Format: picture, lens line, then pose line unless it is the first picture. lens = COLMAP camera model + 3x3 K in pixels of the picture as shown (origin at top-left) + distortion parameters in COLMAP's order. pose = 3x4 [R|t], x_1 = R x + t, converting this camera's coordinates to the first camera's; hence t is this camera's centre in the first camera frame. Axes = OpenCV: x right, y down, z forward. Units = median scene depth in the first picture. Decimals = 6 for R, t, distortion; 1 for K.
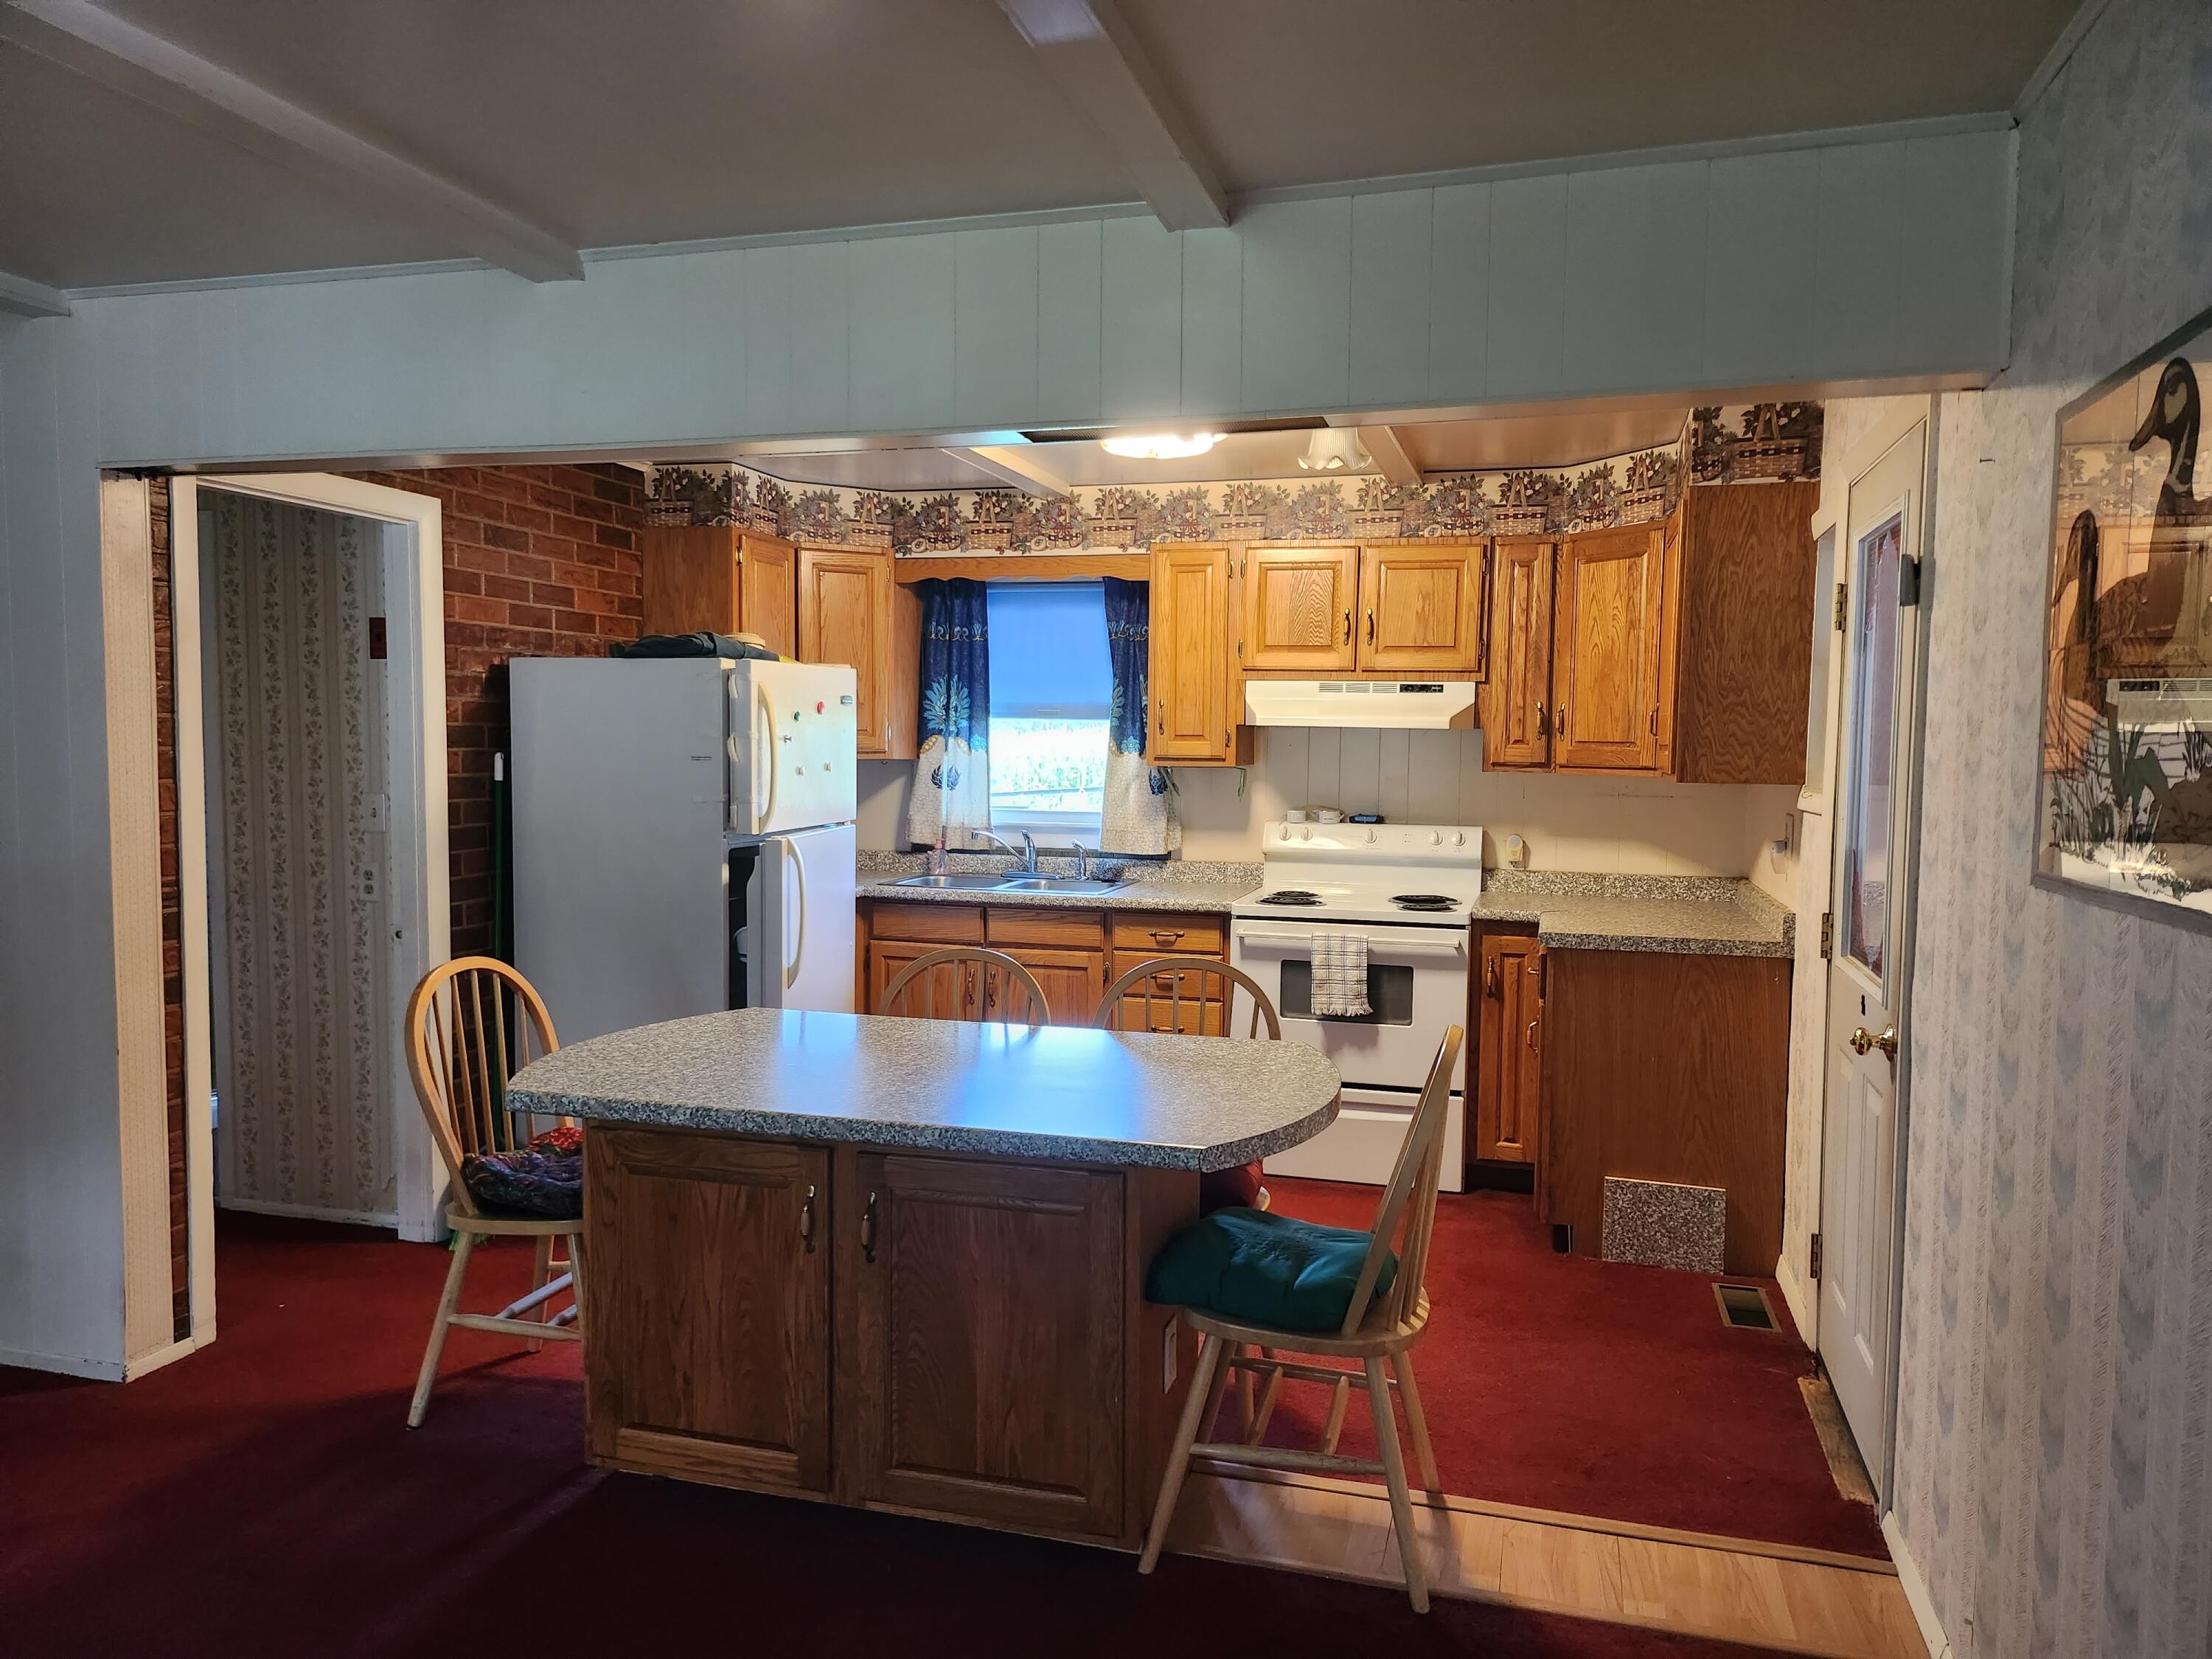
lens RADIAL K [[1558.9, 0, 1159.0], [0, 1558.9, 848.7], [0, 0, 1]] dist [0.062325, -0.059396]
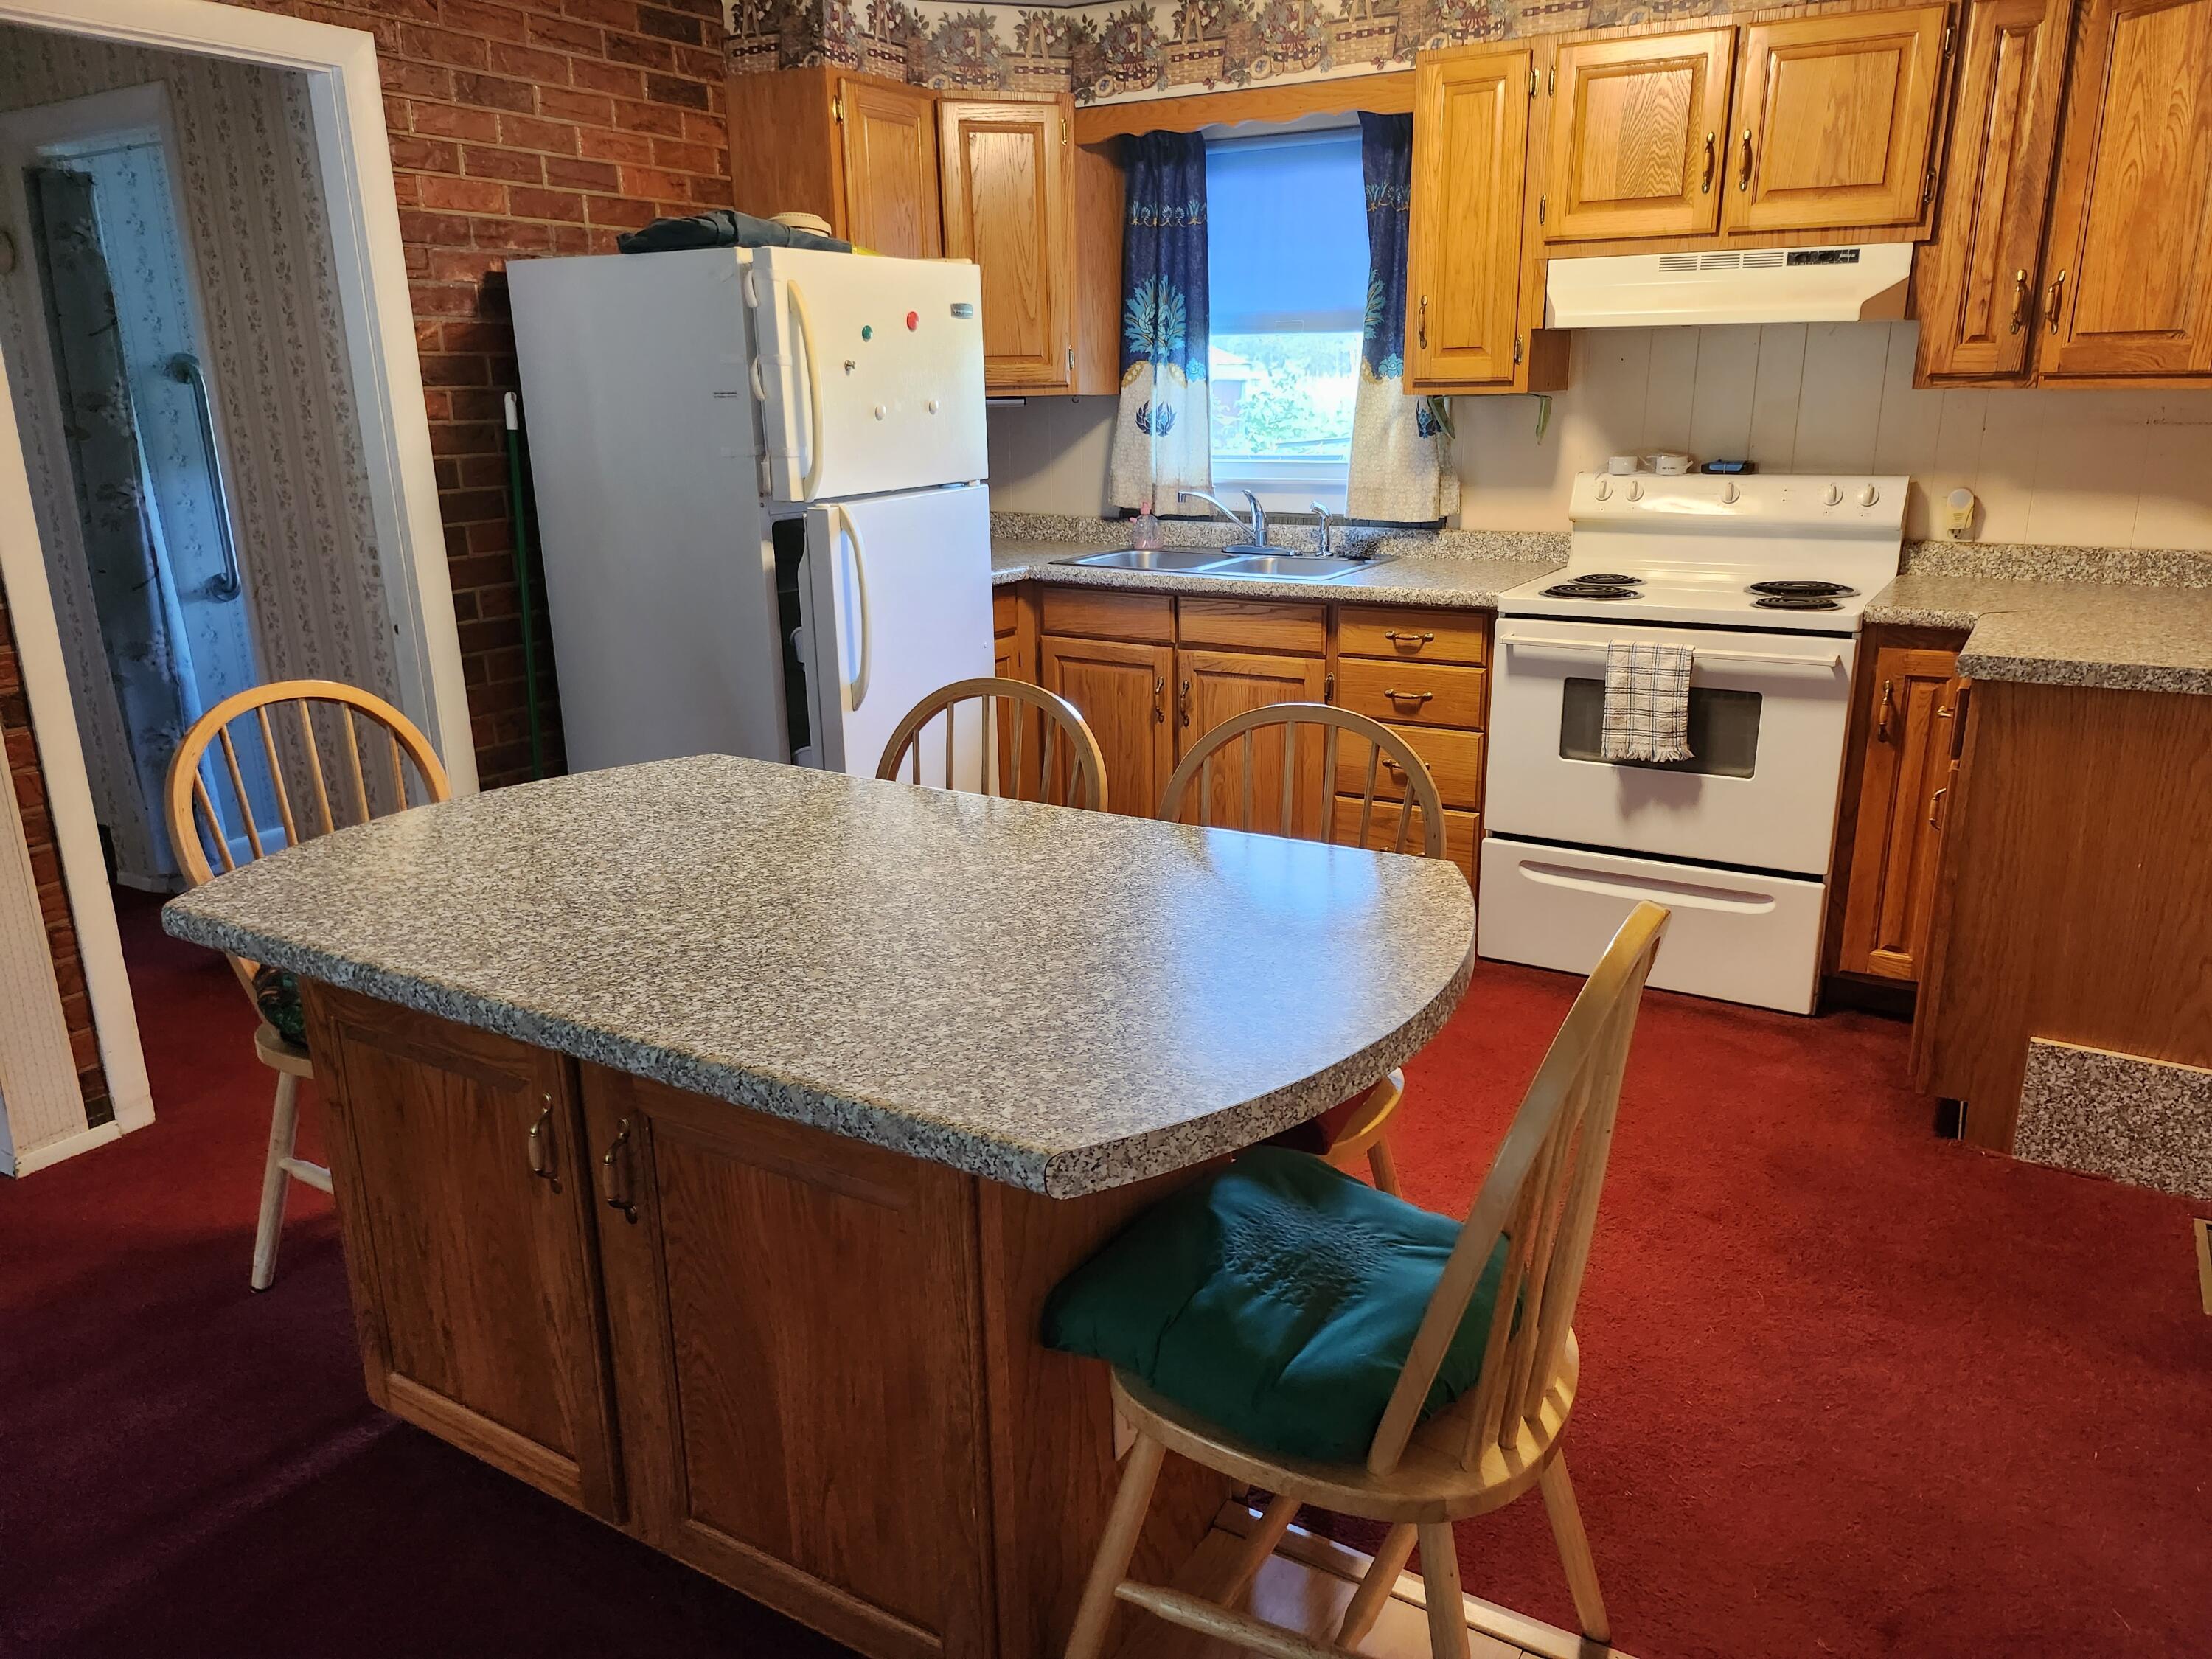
lens RADIAL K [[1558.9, 0, 1159.0], [0, 1558.9, 848.7], [0, 0, 1]] dist [0.062325, -0.059396]
pose [[0.962837, 0.053699, -0.264690, 0.093039], [0.005374, 0.976032, 0.217561, -0.007908], [0.270029, -0.210898, 0.939471, 0.270113]]
